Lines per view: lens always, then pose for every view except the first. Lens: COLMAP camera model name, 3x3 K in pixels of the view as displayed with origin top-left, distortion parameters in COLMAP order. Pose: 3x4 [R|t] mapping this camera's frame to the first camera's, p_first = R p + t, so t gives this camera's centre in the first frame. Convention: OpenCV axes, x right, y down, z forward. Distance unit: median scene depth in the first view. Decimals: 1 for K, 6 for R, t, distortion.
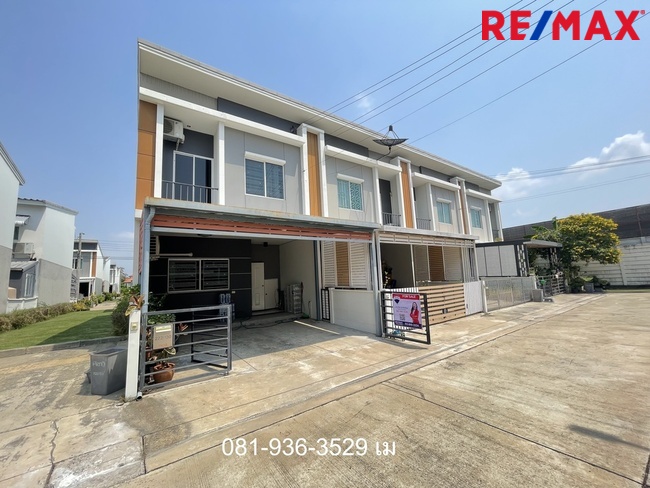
lens RADIAL K [[264.9, 0, 323.7], [0, 264.9, 244.9], [0, 0, 1]] dist [-0.000525, 0.000349]
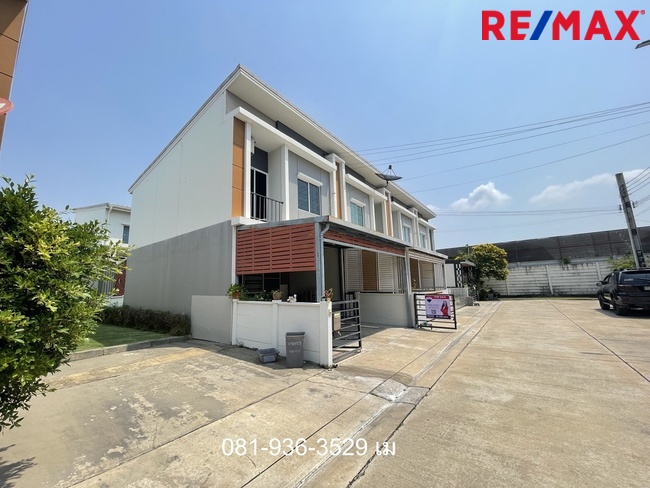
lens RADIAL K [[264.9, 0, 324.7], [0, 264.9, 244.7], [0, 0, 1]] dist [-0.000525, 0.000349]
pose [[0.947965, 0.070035, 0.310577, -0.491954], [-0.057182, 0.997095, -0.050309, 0.014190], [-0.313199, 0.029931, 0.949216, -0.114035]]
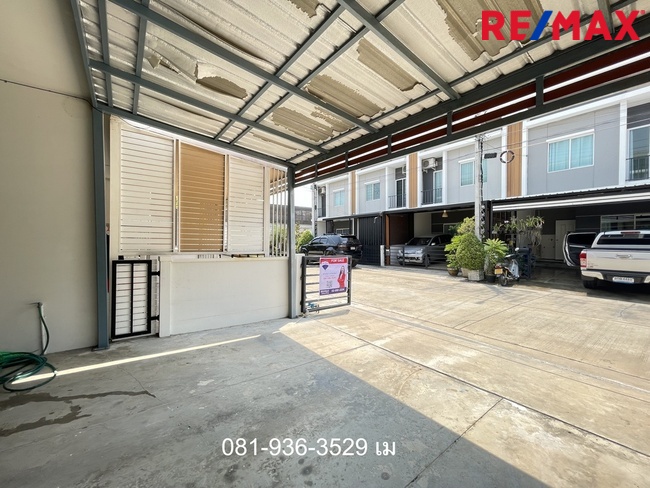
lens RADIAL K [[264.9, 0, 323.3], [0, 264.9, 245.3], [0, 0, 1]] dist [-0.000525, 0.000349]
pose [[-0.043423, 0.029320, 0.998626, -0.401010], [-0.127857, 0.991187, -0.034661, 0.122199], [-0.990842, -0.129187, -0.039291, 0.735787]]
